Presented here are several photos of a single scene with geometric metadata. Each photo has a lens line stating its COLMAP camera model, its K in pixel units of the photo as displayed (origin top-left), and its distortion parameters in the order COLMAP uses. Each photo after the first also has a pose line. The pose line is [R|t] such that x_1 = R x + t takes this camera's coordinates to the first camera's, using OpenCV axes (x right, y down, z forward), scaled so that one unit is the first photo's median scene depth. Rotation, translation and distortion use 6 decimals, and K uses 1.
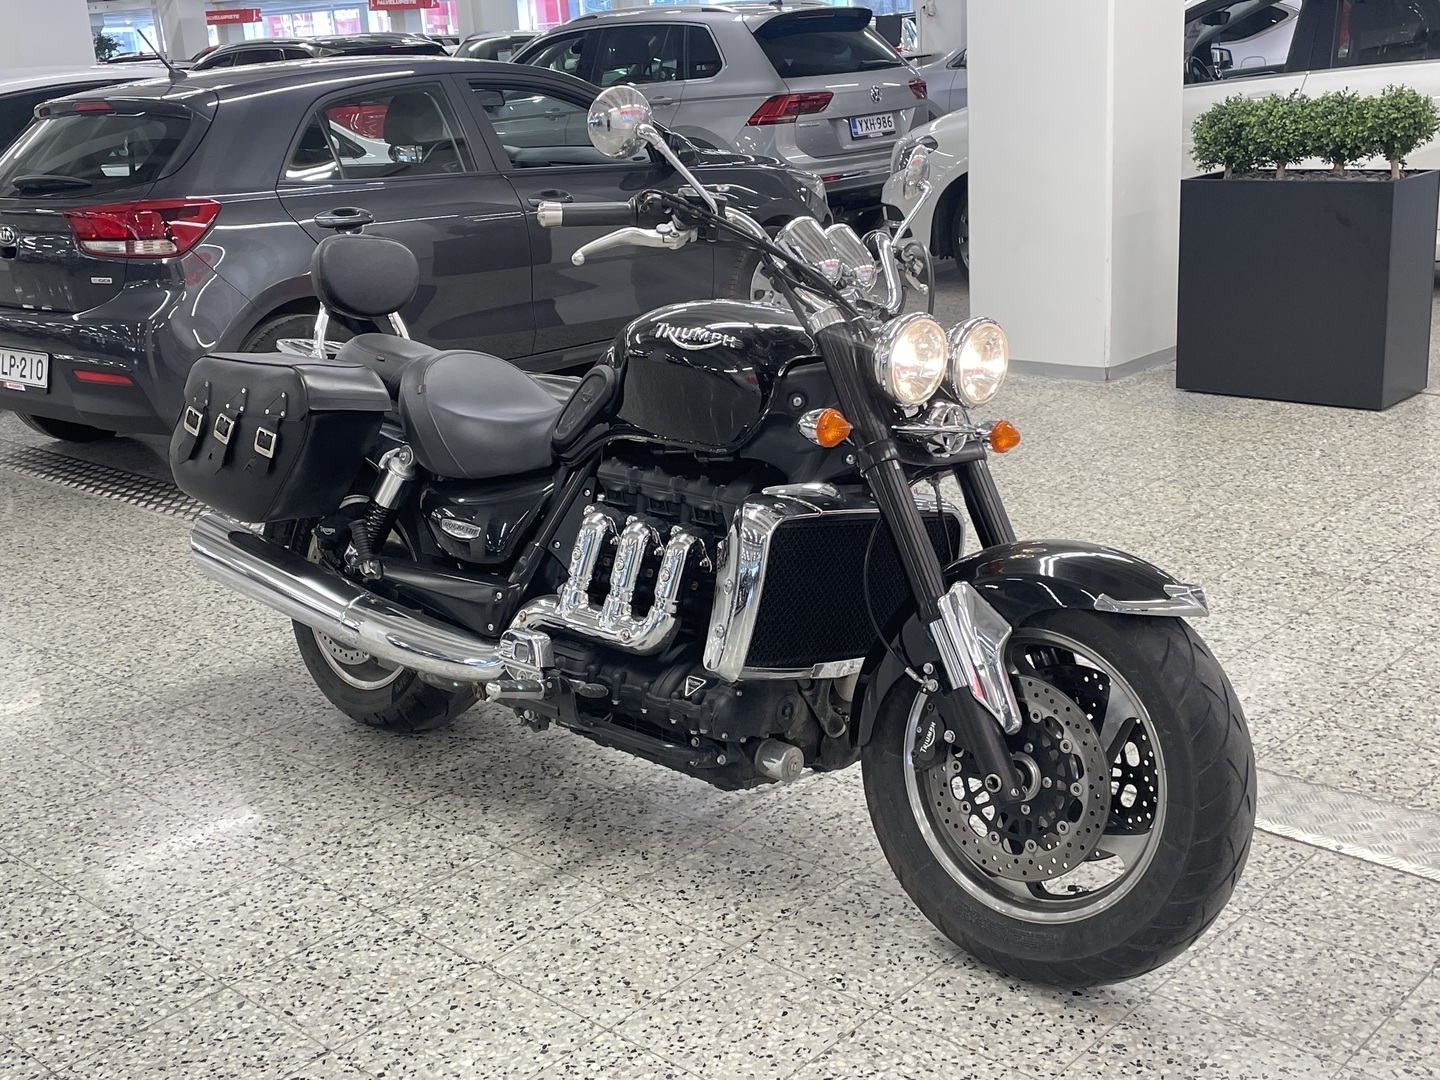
lens RADIAL K [[1683.3, 0, 723.2], [0, 1683.3, 544.3], [0, 0, 1]] dist [0.056936, 0.000000]
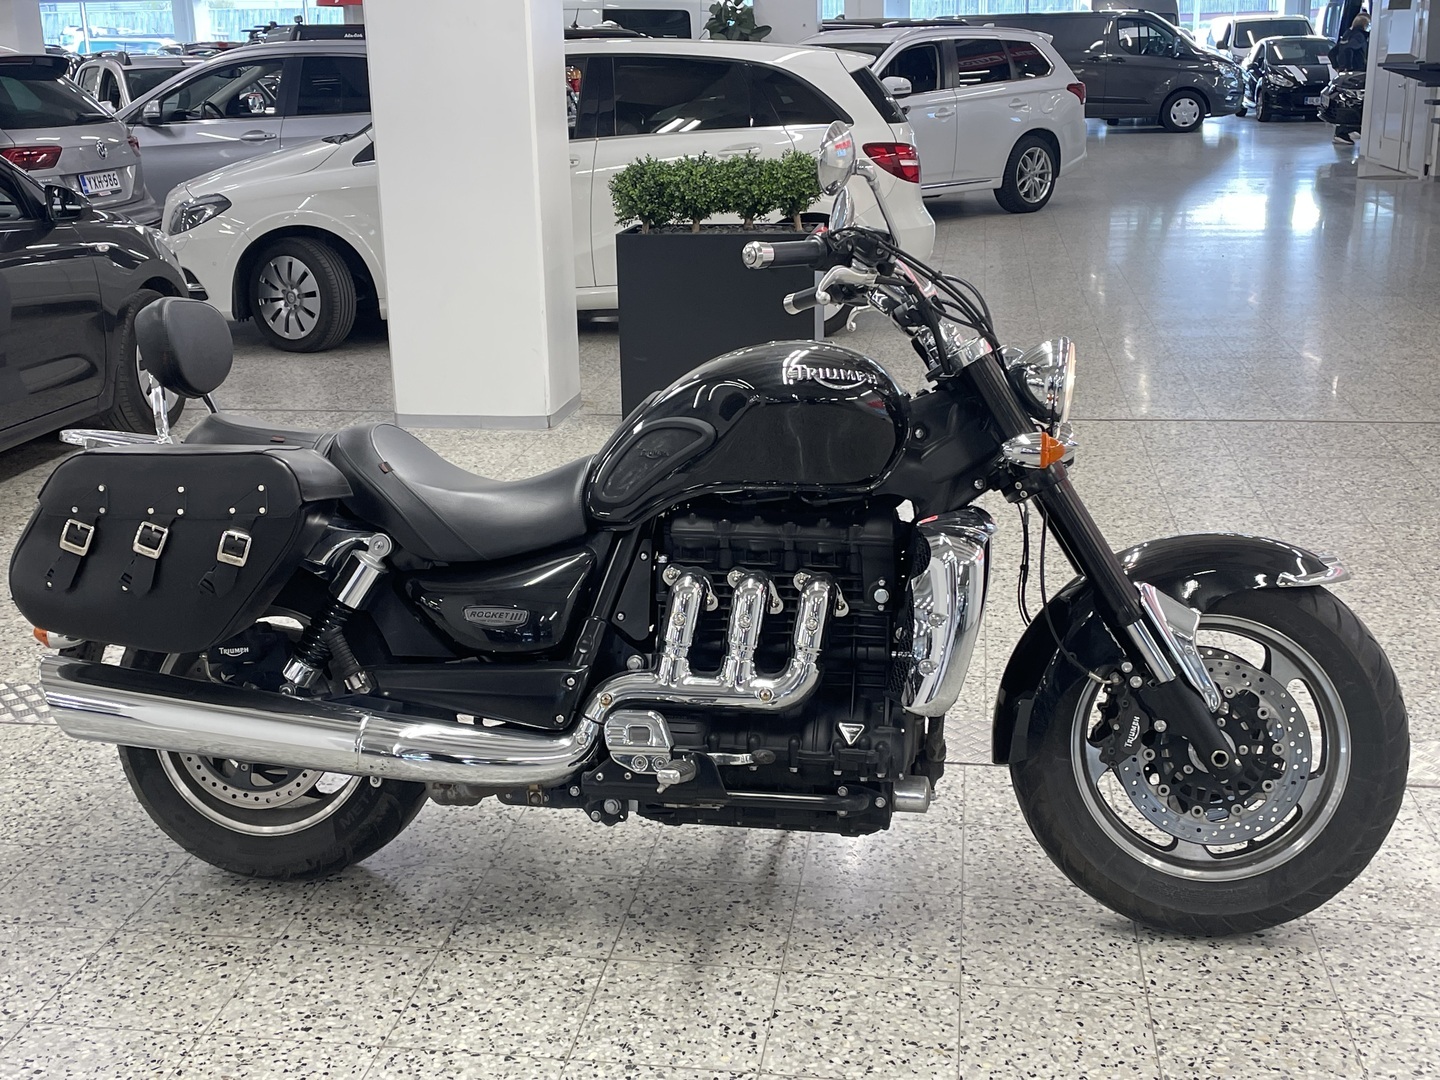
lens RADIAL K [[1683.3, 0, 711.7], [0, 1683.3, 534.2], [0, 0, 1]] dist [0.056936, 0.000000]
pose [[0.827089, -0.111825, 0.550835, -0.590697], [0.135812, 0.990731, -0.002796, -0.037037], [-0.545416, 0.077122, 0.834610, 0.212565]]
